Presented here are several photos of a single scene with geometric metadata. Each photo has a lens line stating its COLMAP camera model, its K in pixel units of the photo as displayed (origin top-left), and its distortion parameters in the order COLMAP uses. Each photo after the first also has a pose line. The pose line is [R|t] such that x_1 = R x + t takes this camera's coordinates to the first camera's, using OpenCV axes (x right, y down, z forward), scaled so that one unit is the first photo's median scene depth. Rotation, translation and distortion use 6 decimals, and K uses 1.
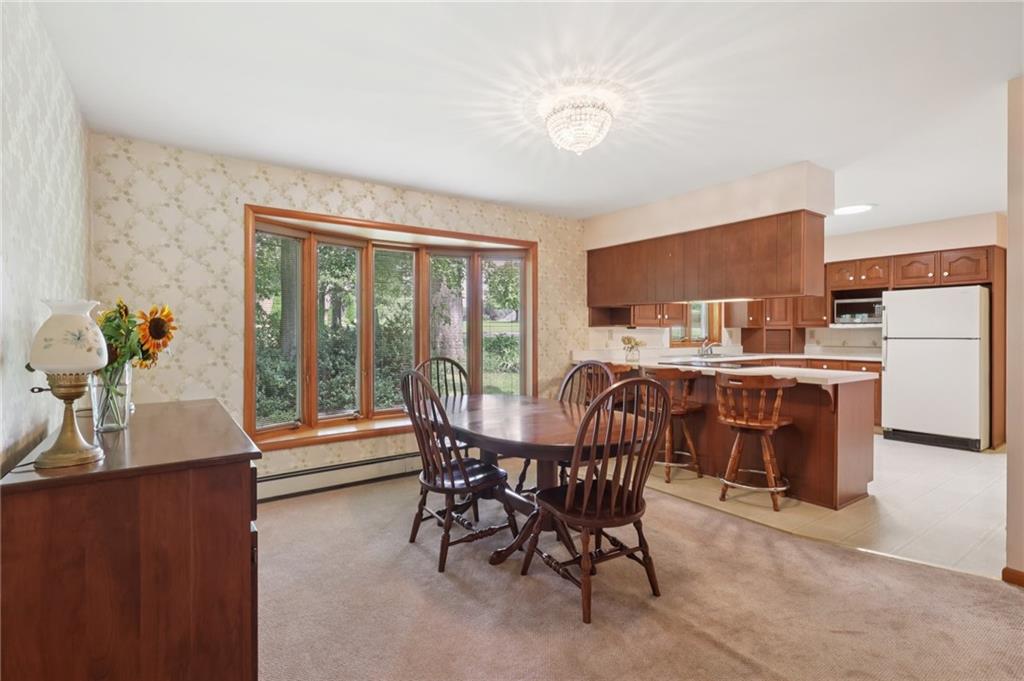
lens RADIAL K [[485.4, 0, 508.8], [0, 485.4, 336.0], [0, 0, 1]] dist [0.005579, 0.000343]
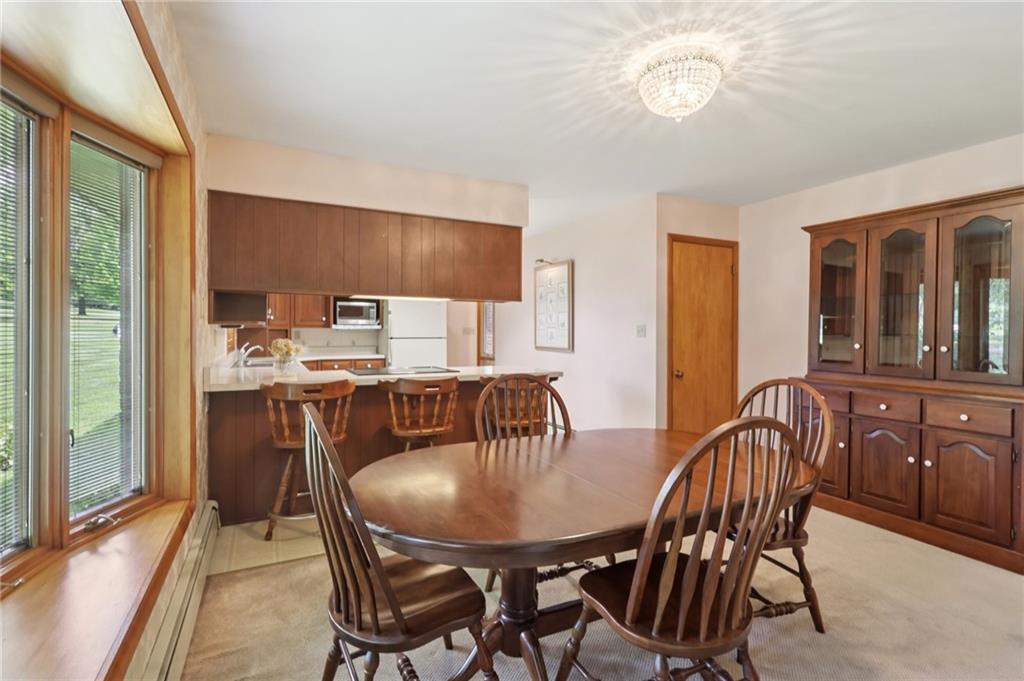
lens RADIAL K [[485.4, 0, 511.9], [0, 485.4, 334.6], [0, 0, 1]] dist [0.005579, 0.000343]
pose [[0.140883, -0.002854, 0.990022, -0.327442], [0.001863, 0.999995, 0.002617, -0.006926], [-0.990025, 0.001476, 0.140887, 0.537405]]
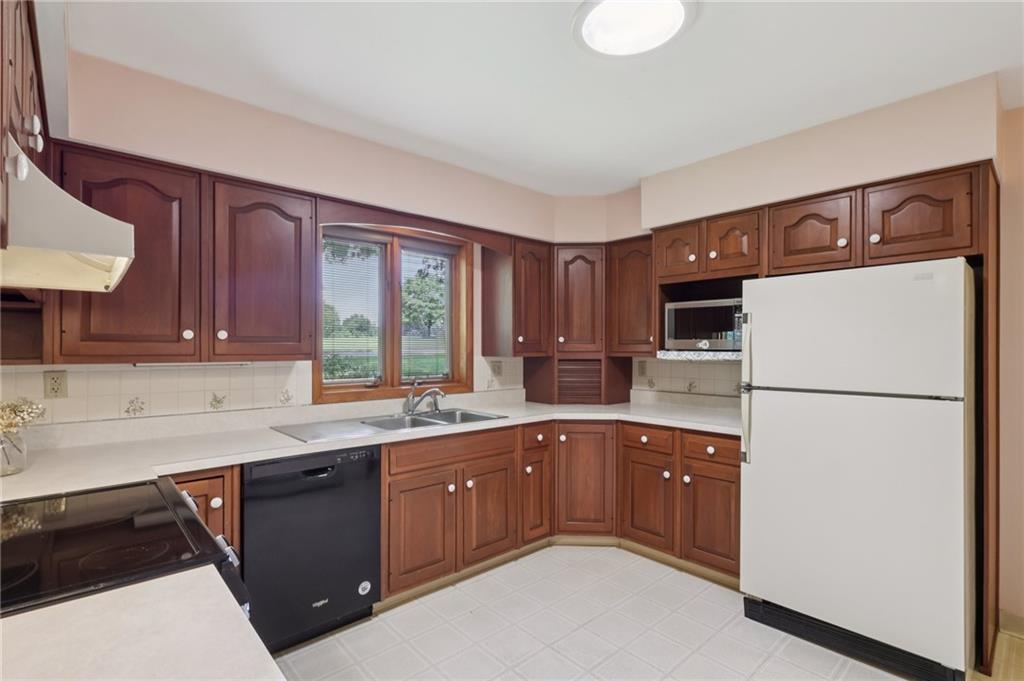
lens RADIAL K [[485.4, 0, 506.5], [0, 485.4, 347.1], [0, 0, 1]] dist [0.005579, 0.000343]
pose [[0.993536, 0.002268, 0.113494, 0.498830], [-0.001217, 0.999956, -0.009328, -0.026484], [-0.113510, 0.009130, 0.993495, 0.580154]]
